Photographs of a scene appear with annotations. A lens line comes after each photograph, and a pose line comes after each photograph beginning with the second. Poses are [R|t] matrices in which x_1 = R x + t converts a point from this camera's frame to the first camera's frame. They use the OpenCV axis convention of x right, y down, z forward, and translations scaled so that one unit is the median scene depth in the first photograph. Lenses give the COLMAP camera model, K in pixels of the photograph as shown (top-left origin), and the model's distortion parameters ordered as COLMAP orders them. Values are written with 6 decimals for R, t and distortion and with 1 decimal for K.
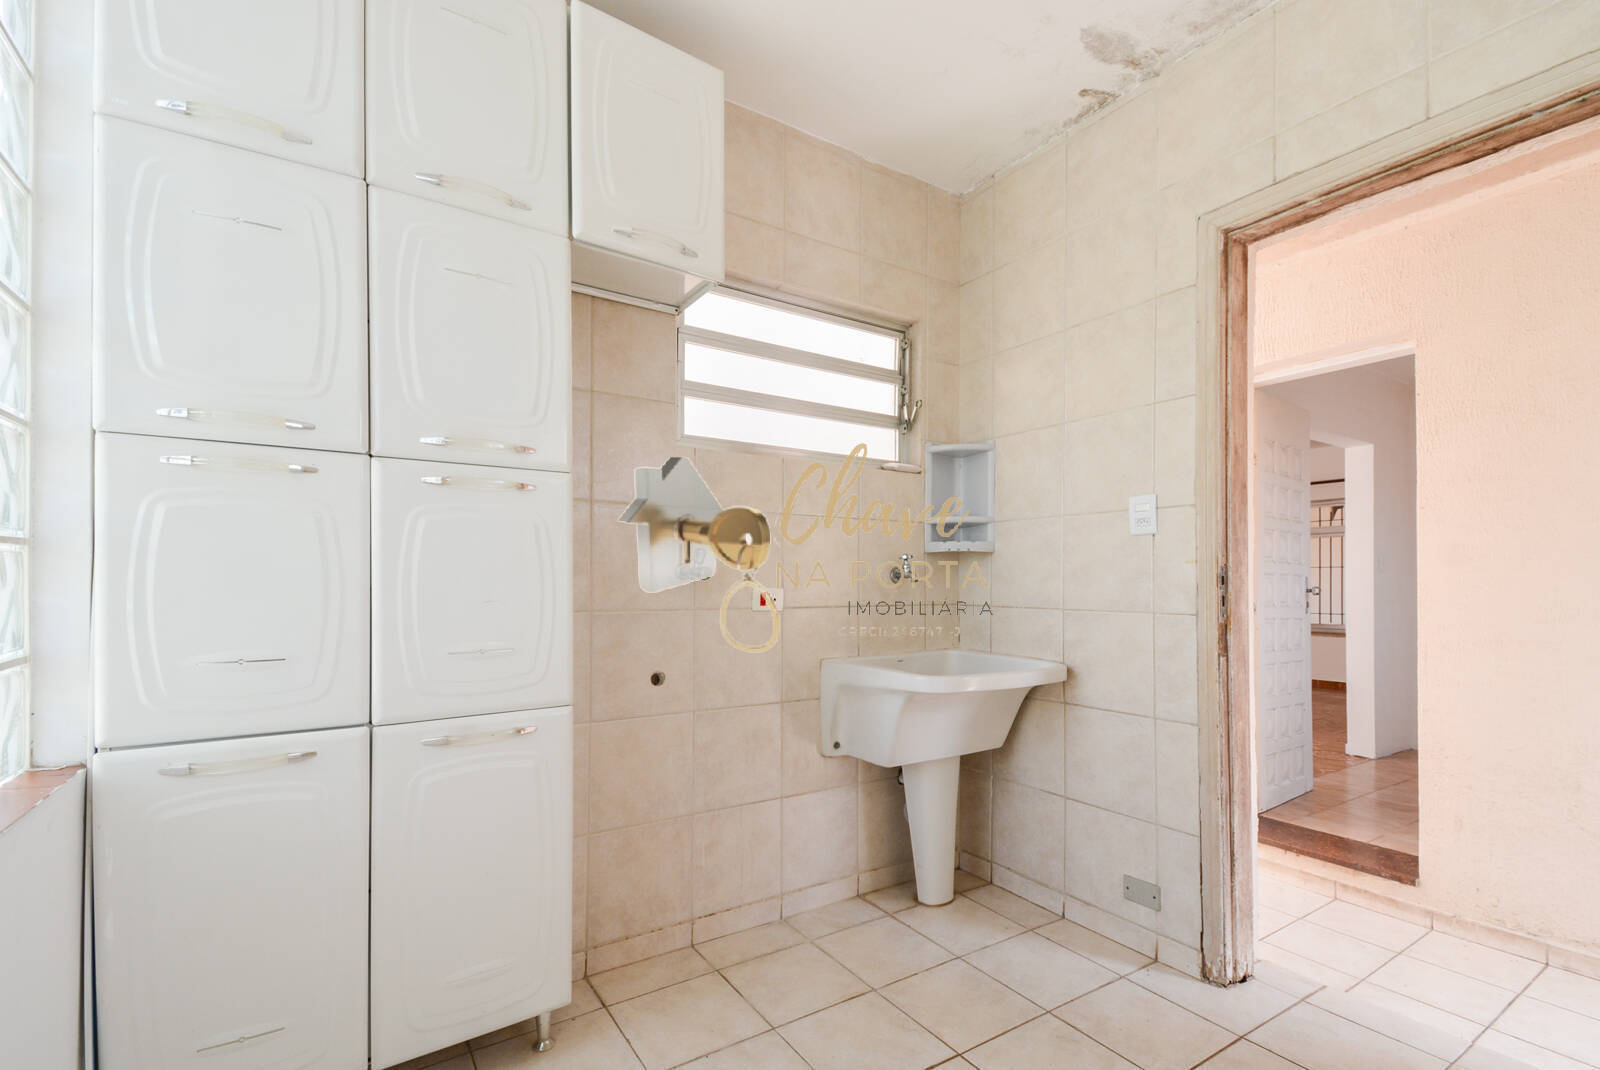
lens RADIAL K [[711.1, 0, 822.8], [0, 711.1, 580.2], [0, 0, 1]] dist [0.020181, -0.014762]
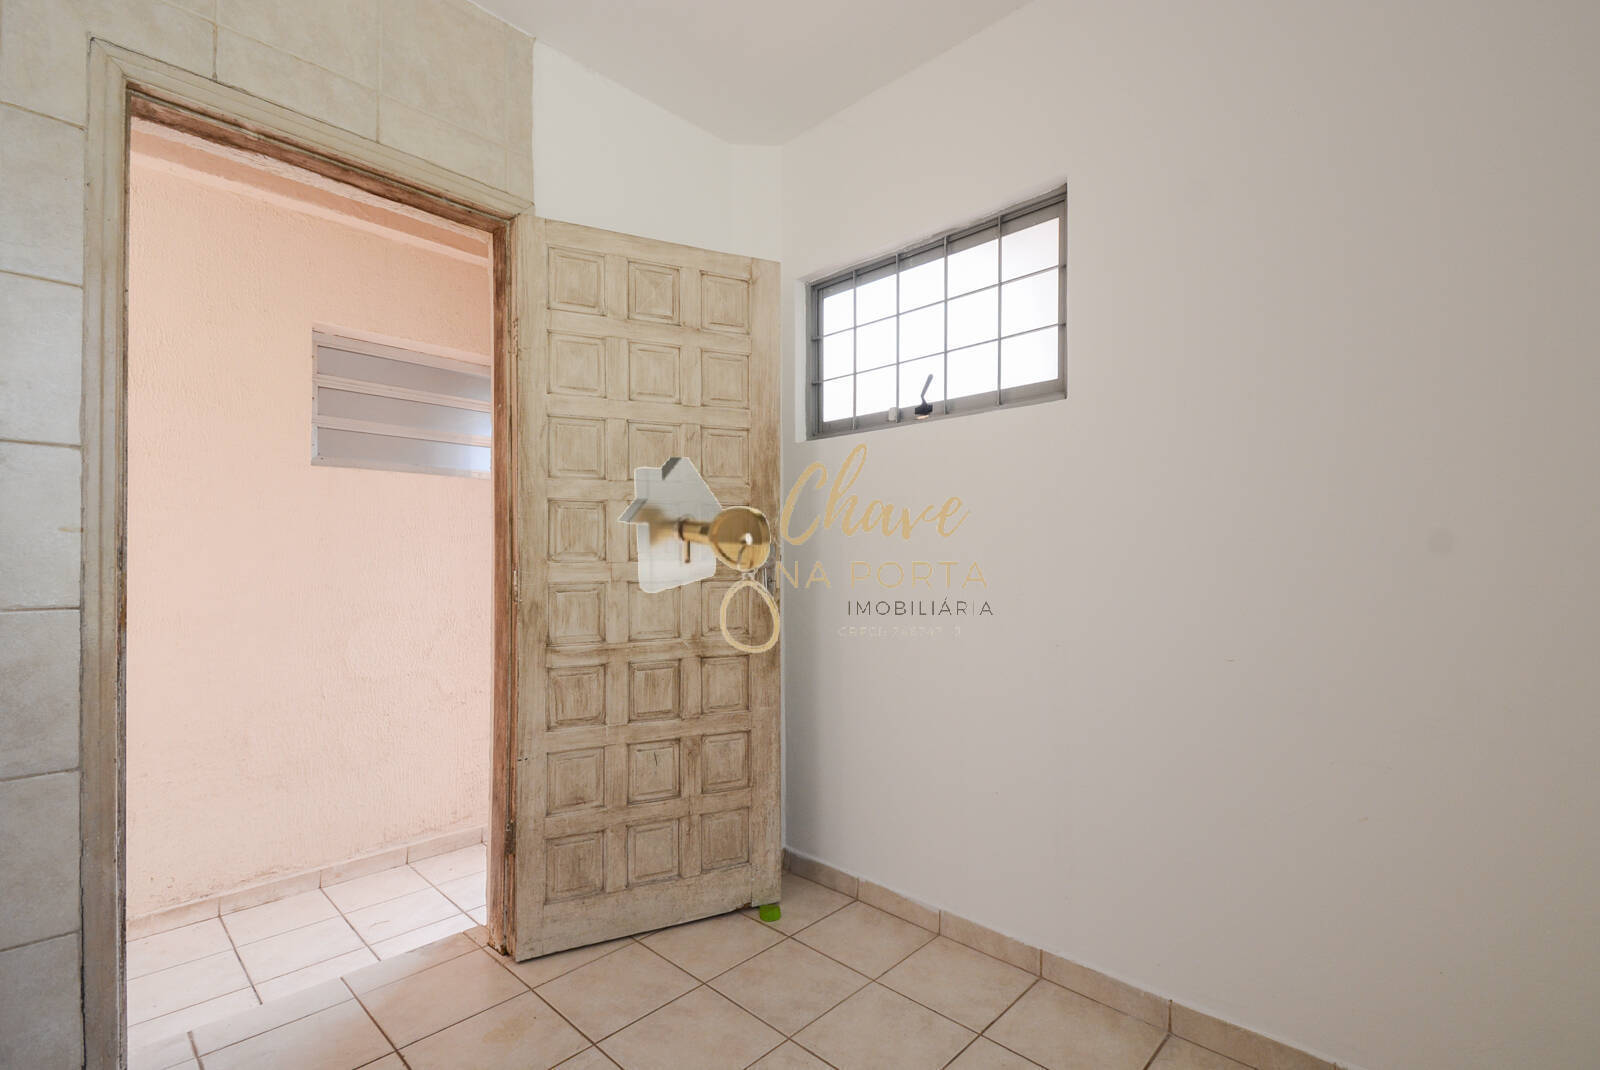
lens RADIAL K [[711.1, 0, 805.2], [0, 711.1, 550.6], [0, 0, 1]] dist [0.020181, -0.014762]
pose [[-0.222262, 0.015744, 0.974860, -0.300274], [-0.005270, 0.999836, -0.017349, 0.002426], [-0.974973, -0.008993, -0.222142, 0.476488]]
